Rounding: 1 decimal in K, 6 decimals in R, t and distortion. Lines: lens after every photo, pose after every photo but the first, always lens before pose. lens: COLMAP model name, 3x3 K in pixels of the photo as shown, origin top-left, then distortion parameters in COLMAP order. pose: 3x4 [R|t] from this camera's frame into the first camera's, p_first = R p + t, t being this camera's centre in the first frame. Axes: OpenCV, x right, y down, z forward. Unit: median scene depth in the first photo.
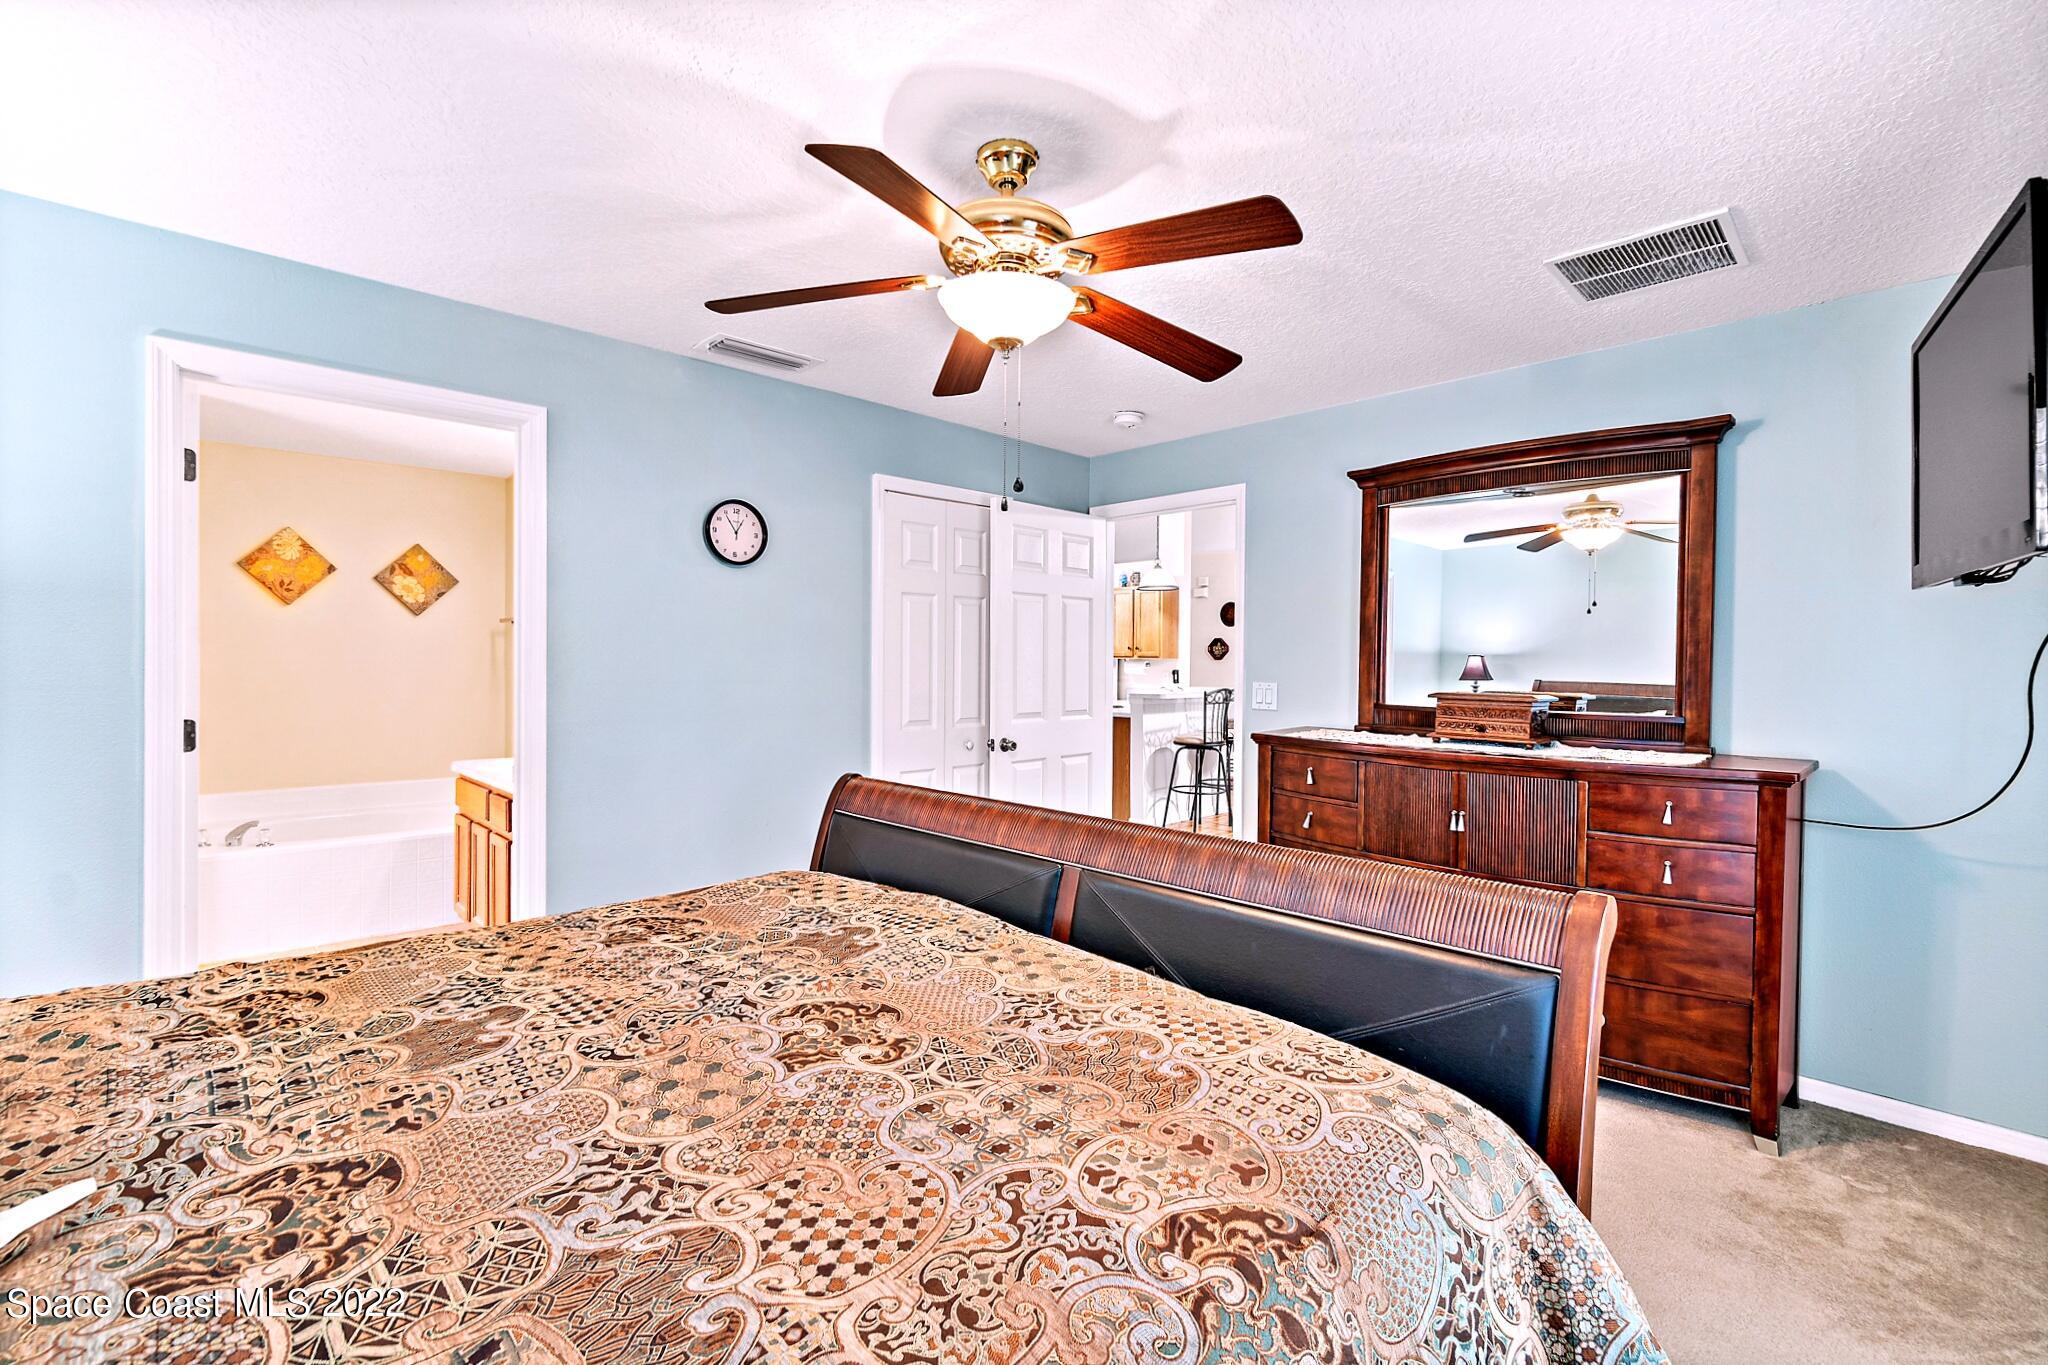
lens RADIAL K [[902.2, 0, 1028.2], [0, 902.2, 674.7], [0, 0, 1]] dist [-0.000362, -0.001053]
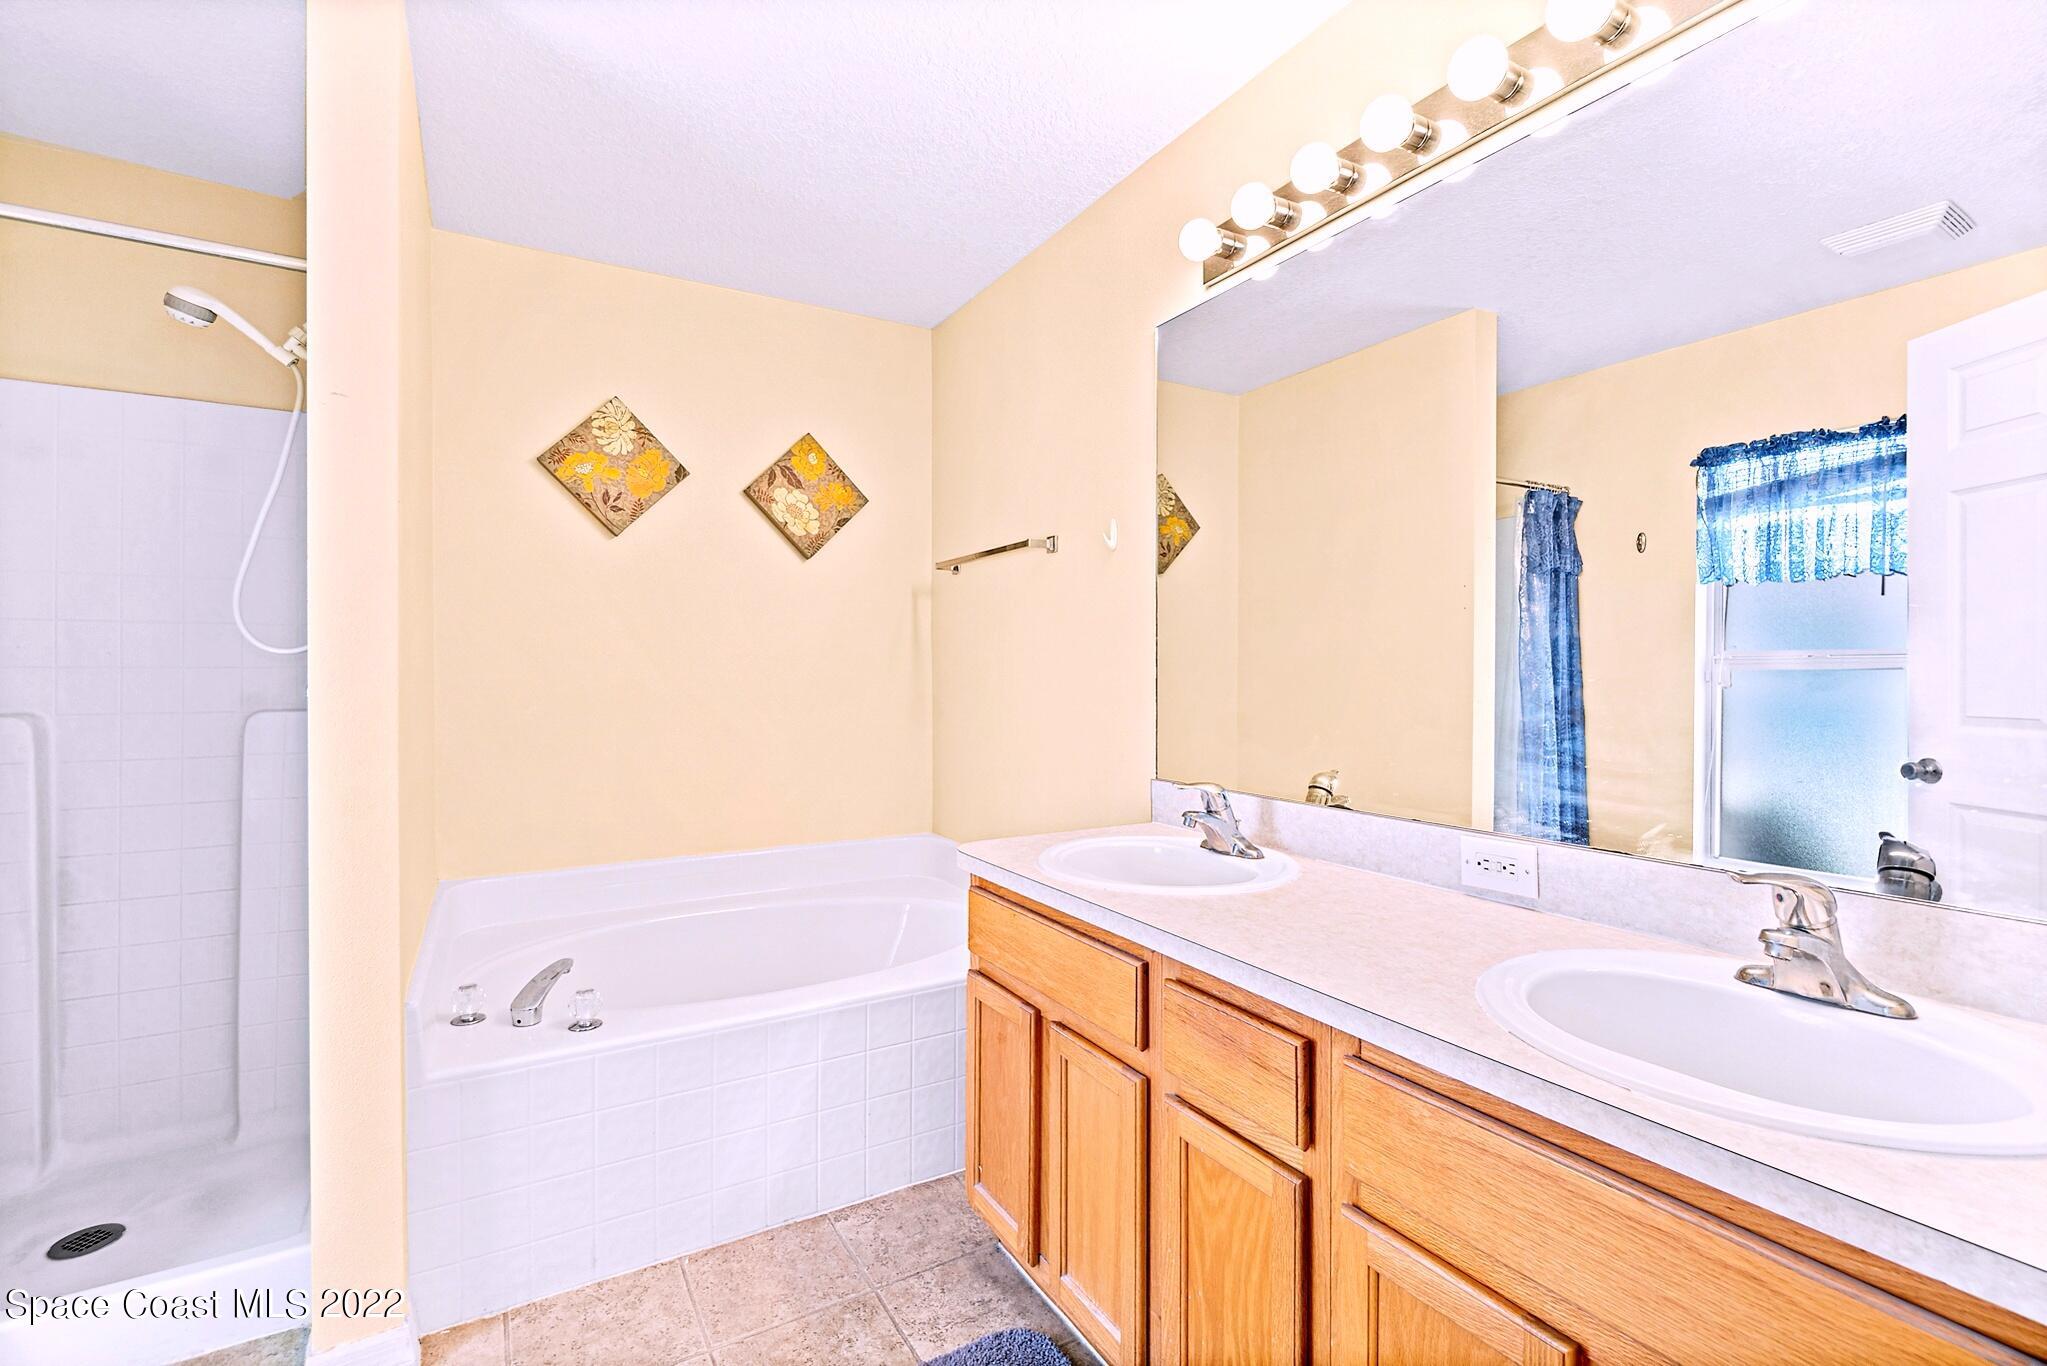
lens RADIAL K [[901.8, 0, 1027.7], [0, 901.8, 680.3], [0, 0, 1]] dist [-0.000362, -0.001053]
pose [[0.972024, -0.009272, -0.234698, -0.435911], [0.007612, 0.999939, -0.007977, 0.017933], [0.234757, 0.005968, 0.972036, 0.509894]]
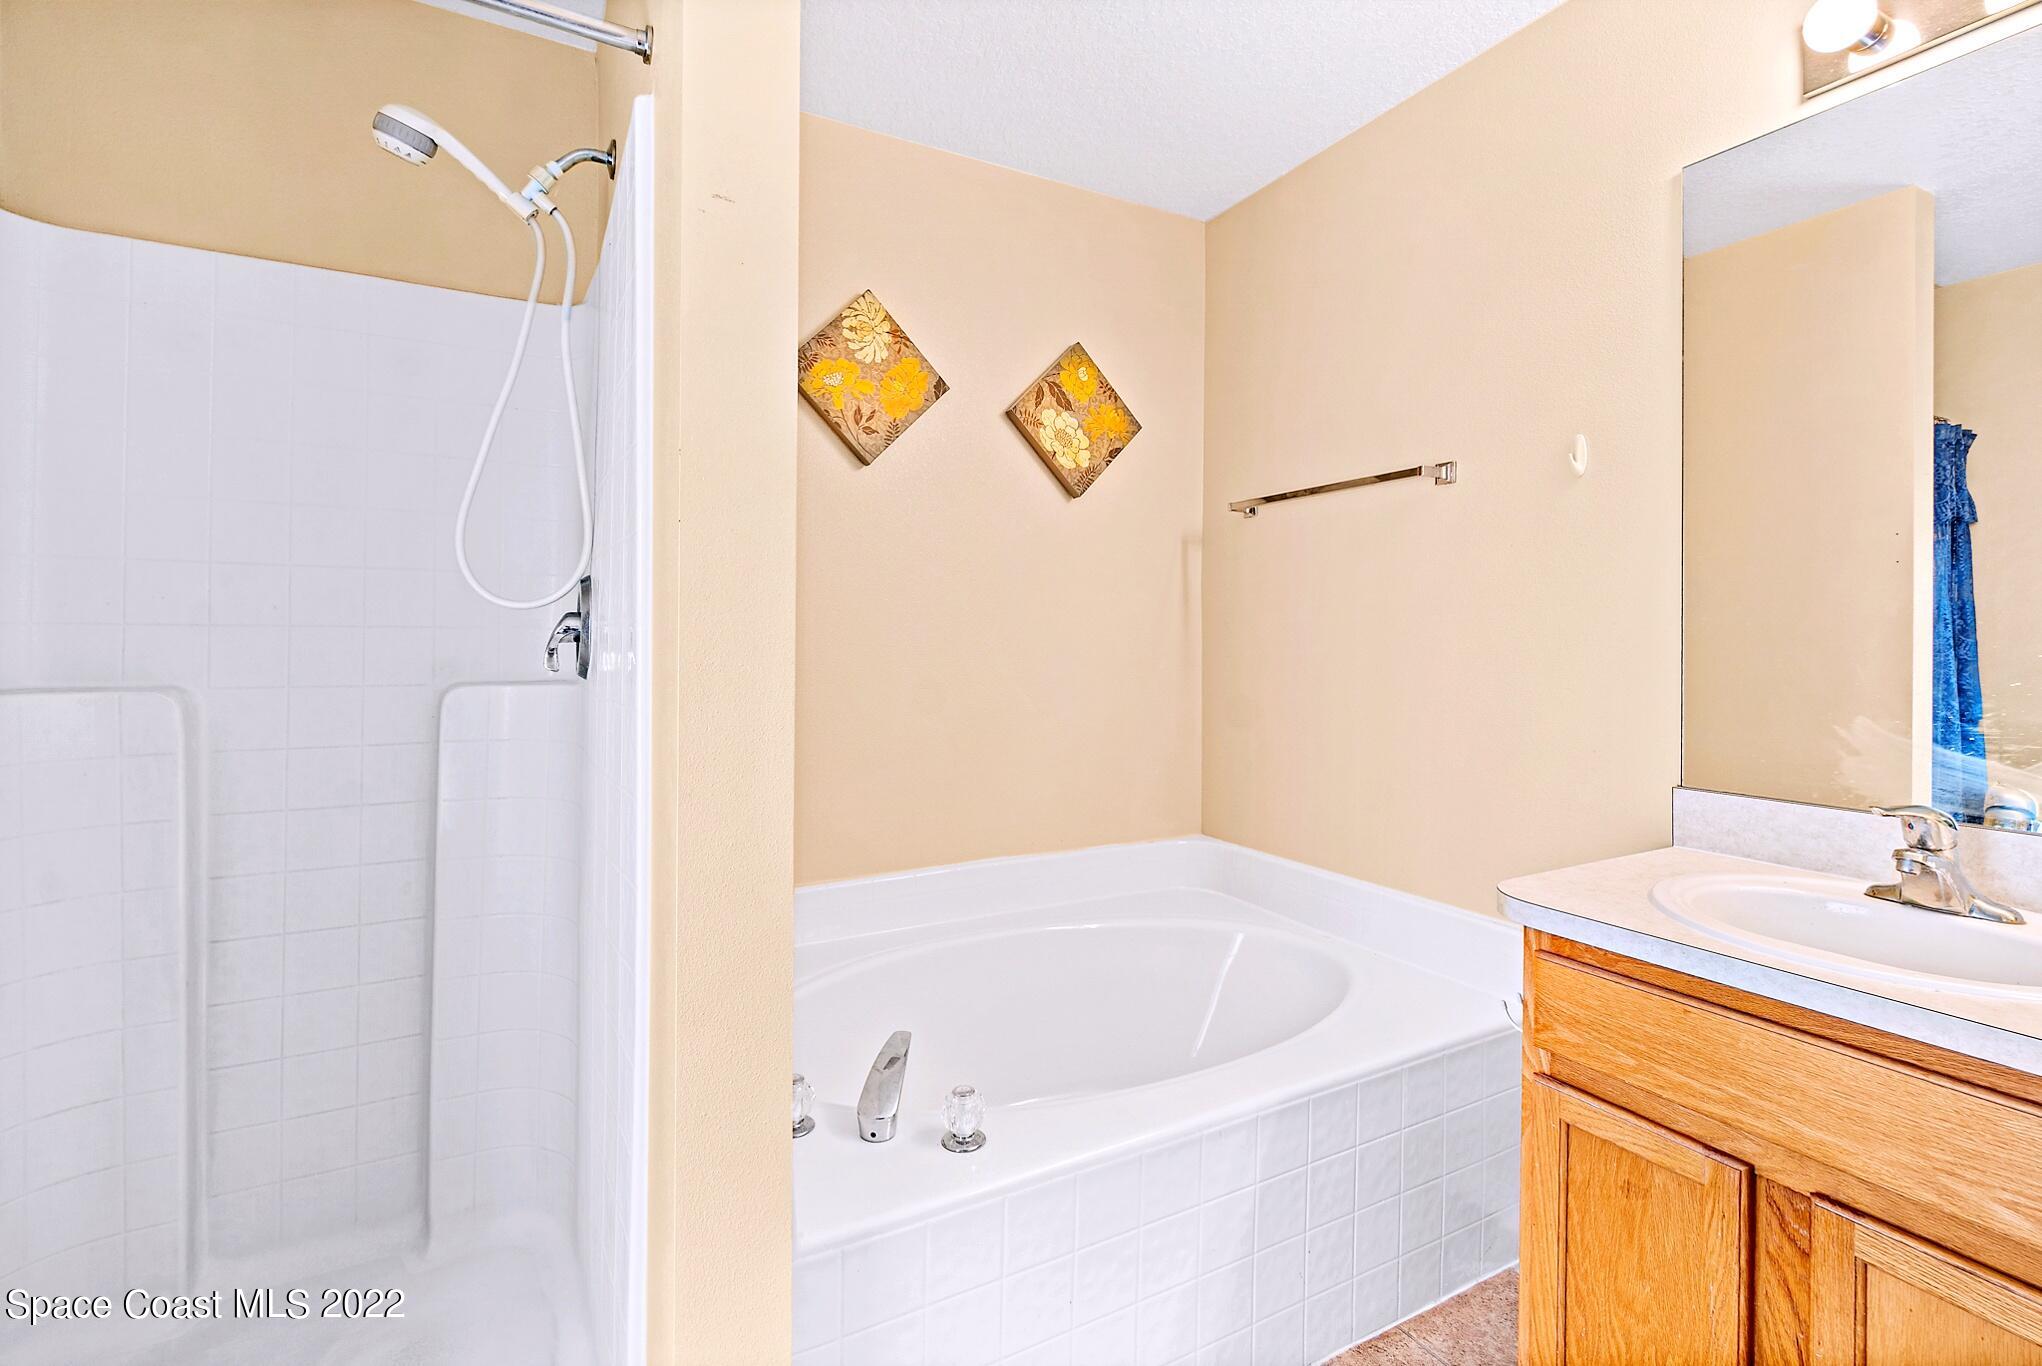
lens RADIAL K [[904.8, 0, 1028.3], [0, 904.8, 639.1], [0, 0, 1]] dist [-0.005434, -0.000235]
pose [[0.965797, -0.006327, -0.259222, -0.619482], [0.001991, 0.999854, -0.016986, 0.015851], [0.259292, 0.015889, 0.965668, 0.582535]]
